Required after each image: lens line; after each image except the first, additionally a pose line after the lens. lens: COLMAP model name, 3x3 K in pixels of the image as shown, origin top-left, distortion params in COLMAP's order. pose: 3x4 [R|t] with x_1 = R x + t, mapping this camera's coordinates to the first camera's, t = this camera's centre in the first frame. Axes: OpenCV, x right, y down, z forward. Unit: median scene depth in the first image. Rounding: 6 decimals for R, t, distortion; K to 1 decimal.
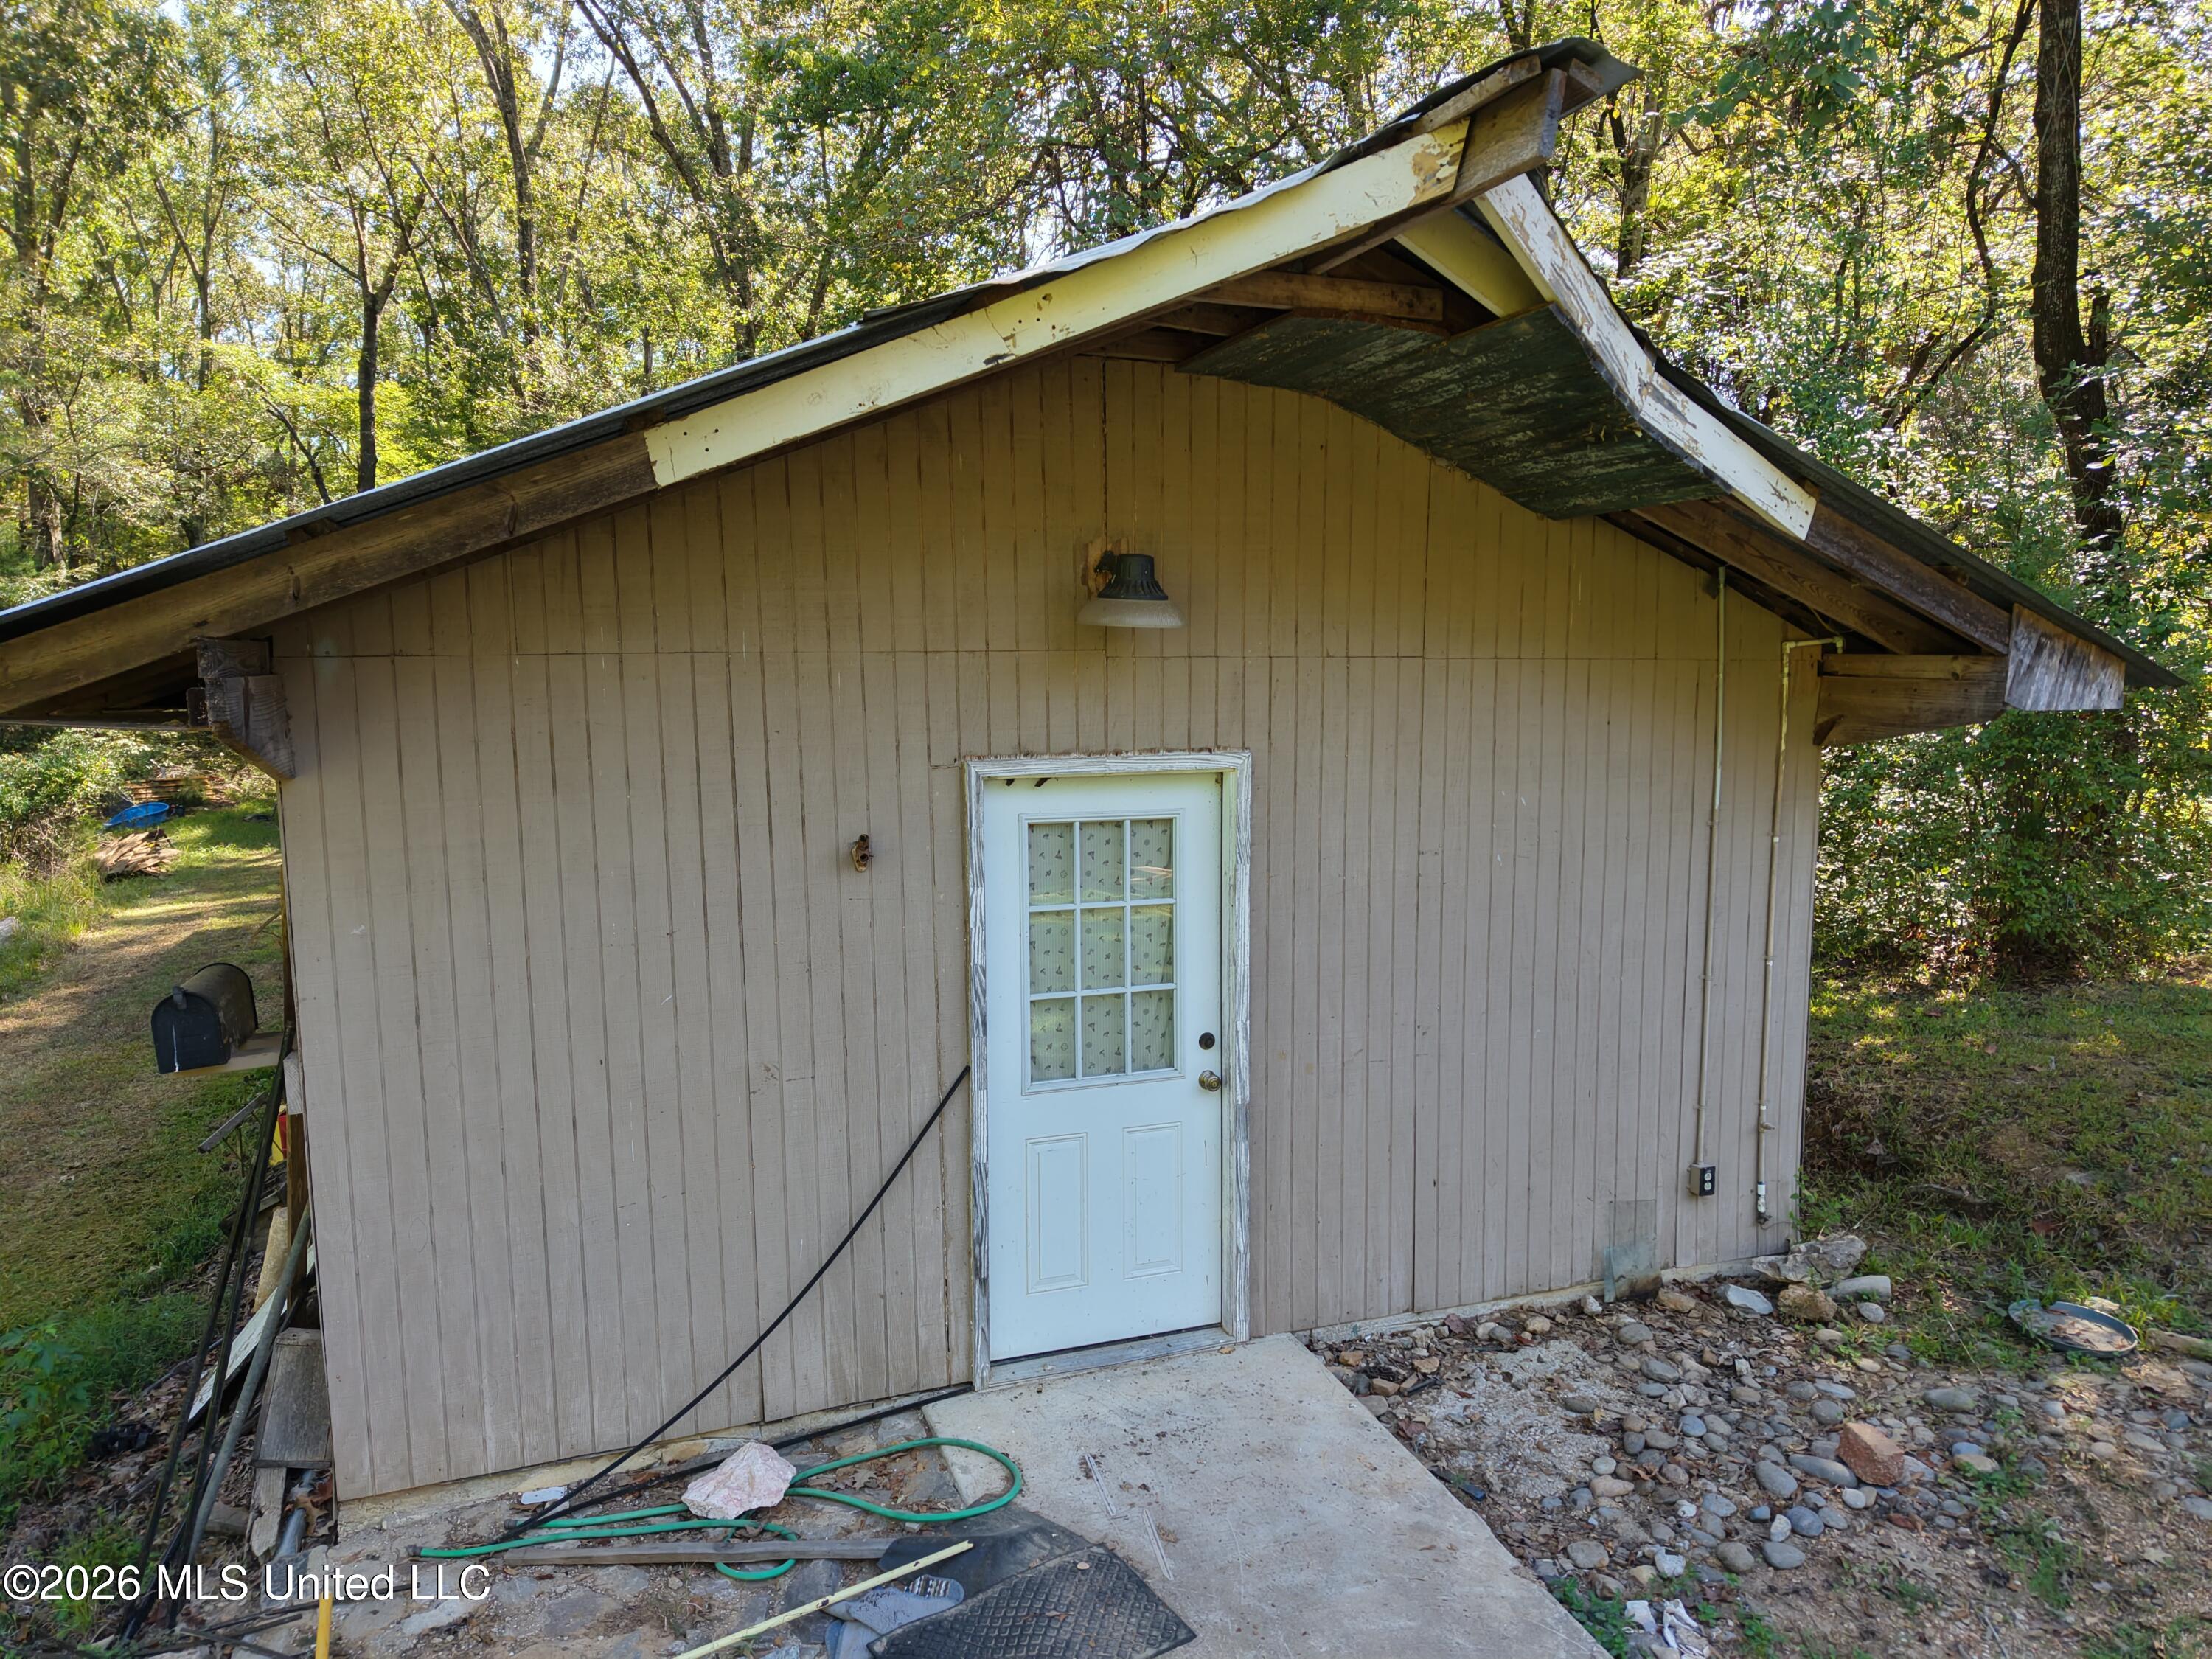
lens RADIAL K [[1483.8, 0, 1098.1], [0, 1483.8, 831.7], [0, 0, 1]] dist [0.019285, -0.012447]
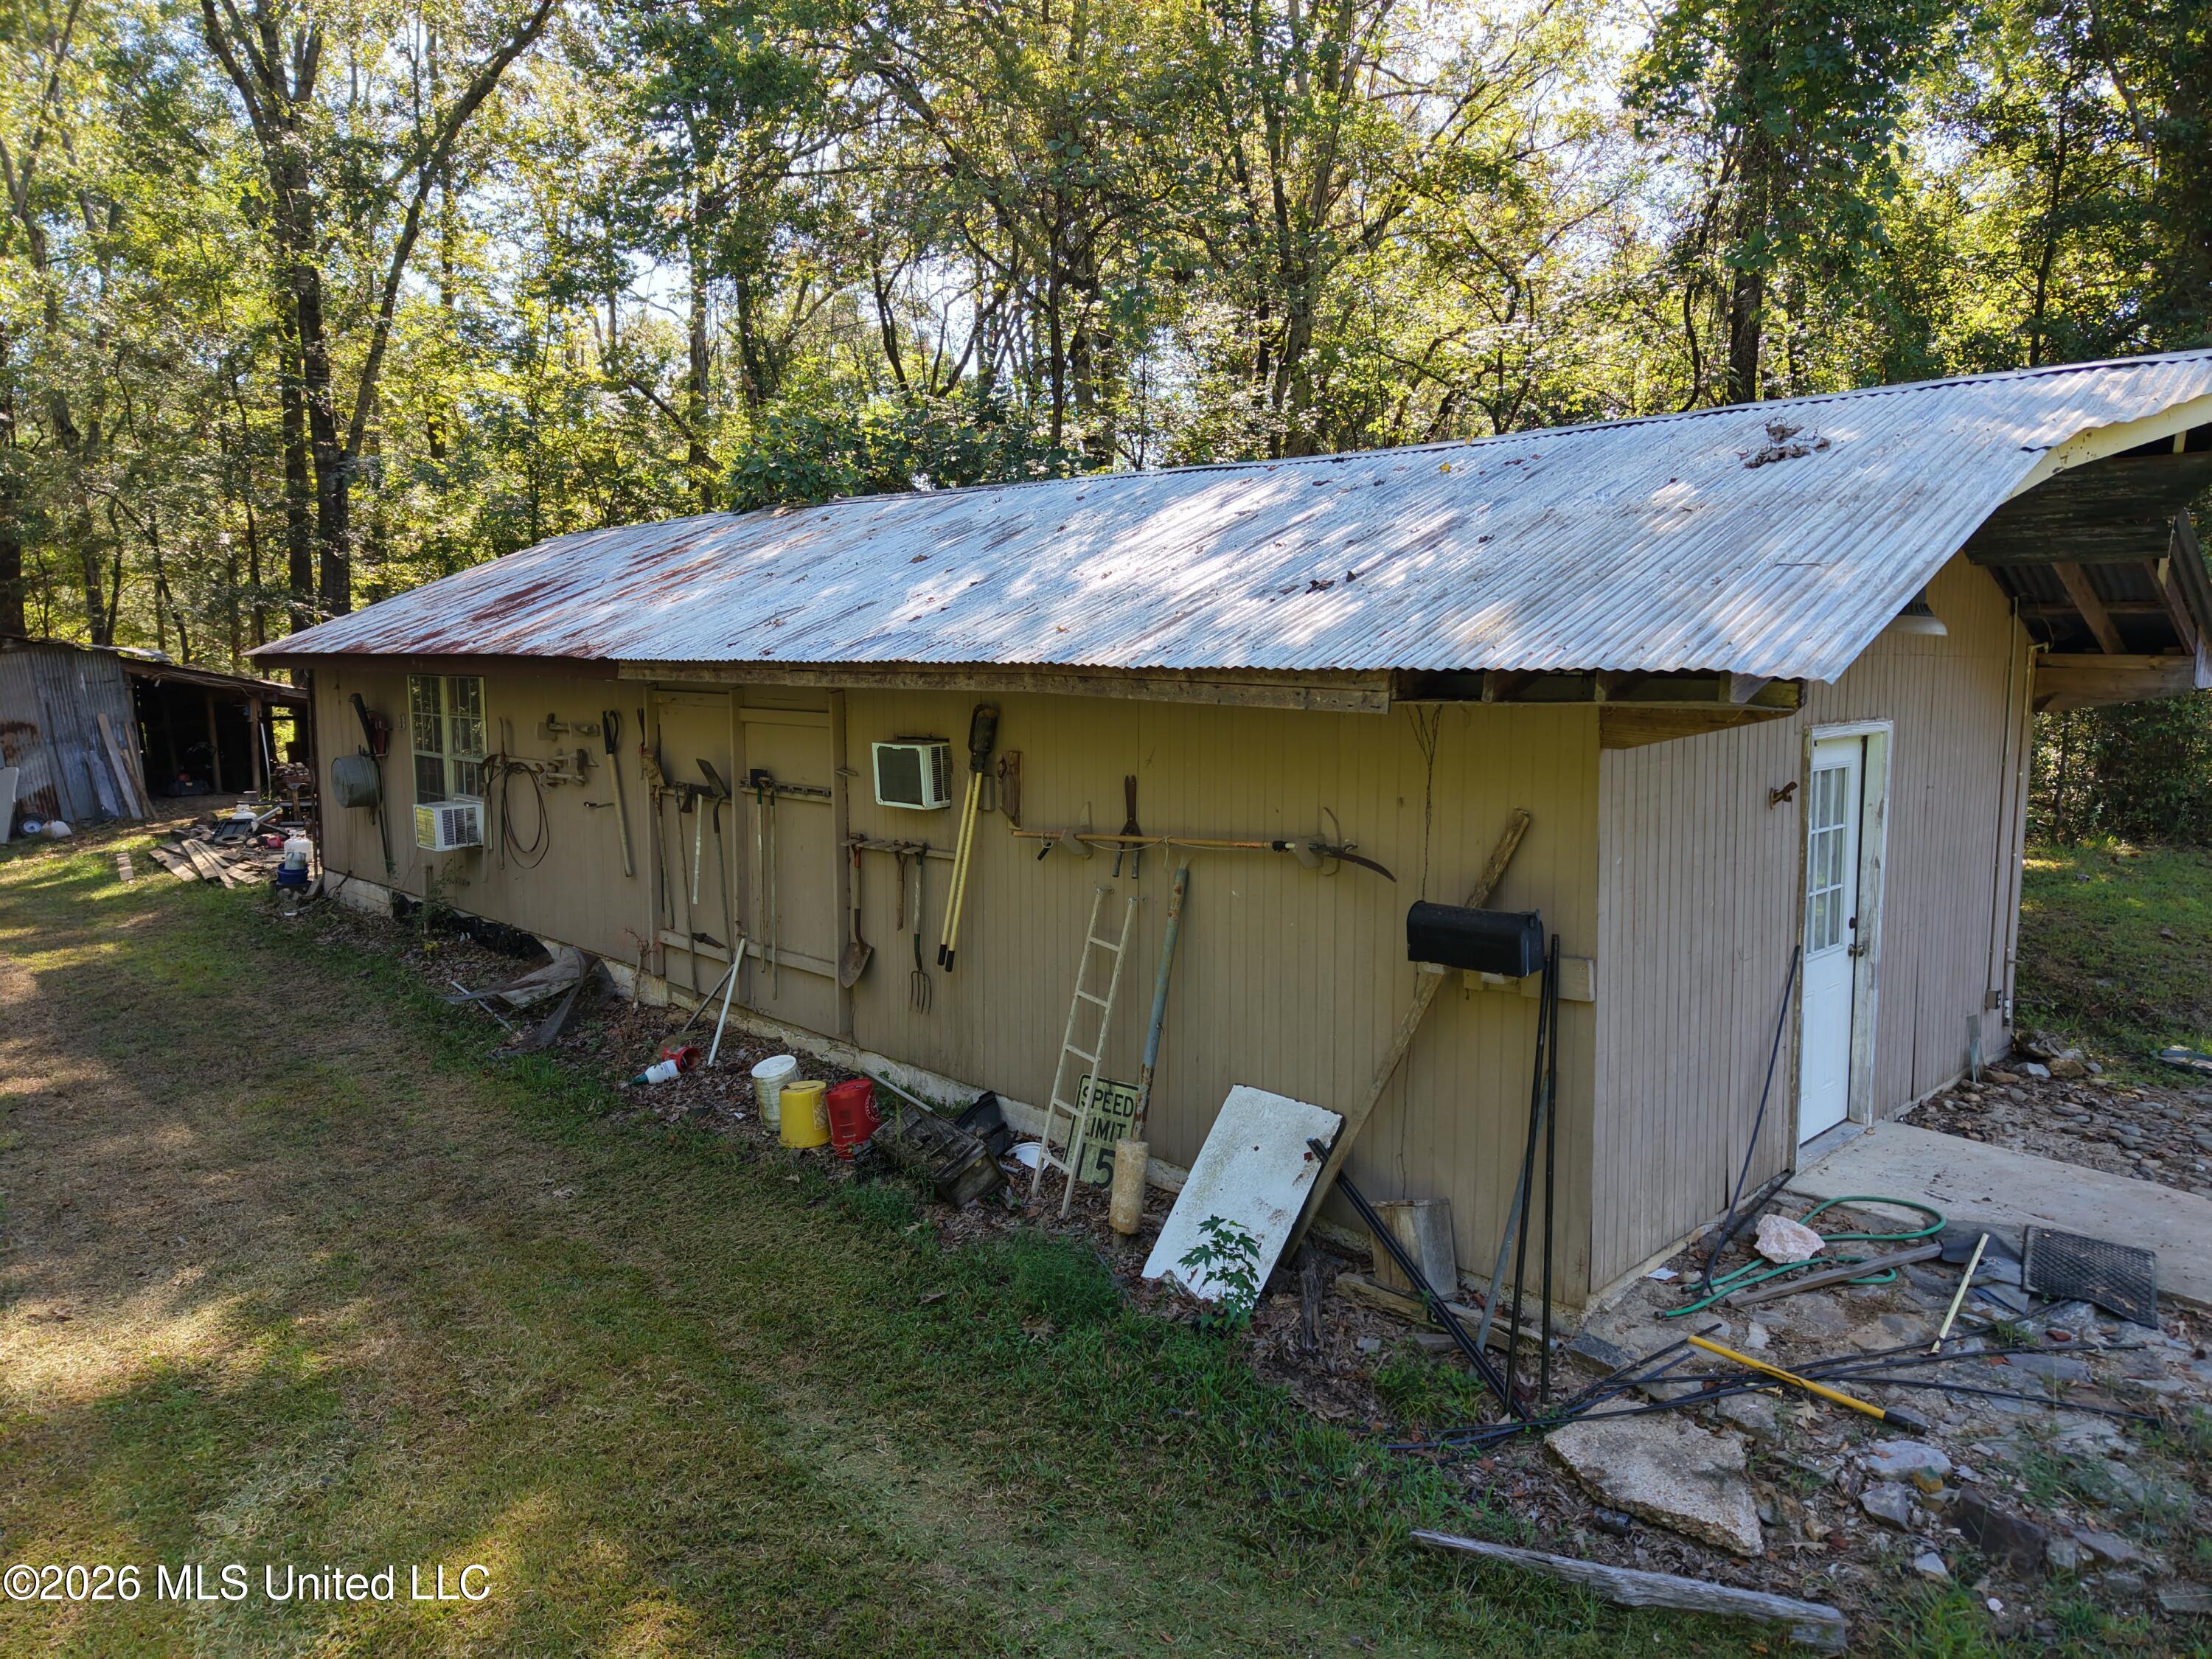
lens RADIAL K [[1483.8, 0, 1098.1], [0, 1483.8, 831.7], [0, 0, 1]] dist [0.019285, -0.012447]
pose [[0.914930, -0.047342, 0.400827, -1.325908], [0.043510, 0.998879, 0.018664, -0.007289], [-0.401262, 0.000363, 0.915963, -0.040538]]
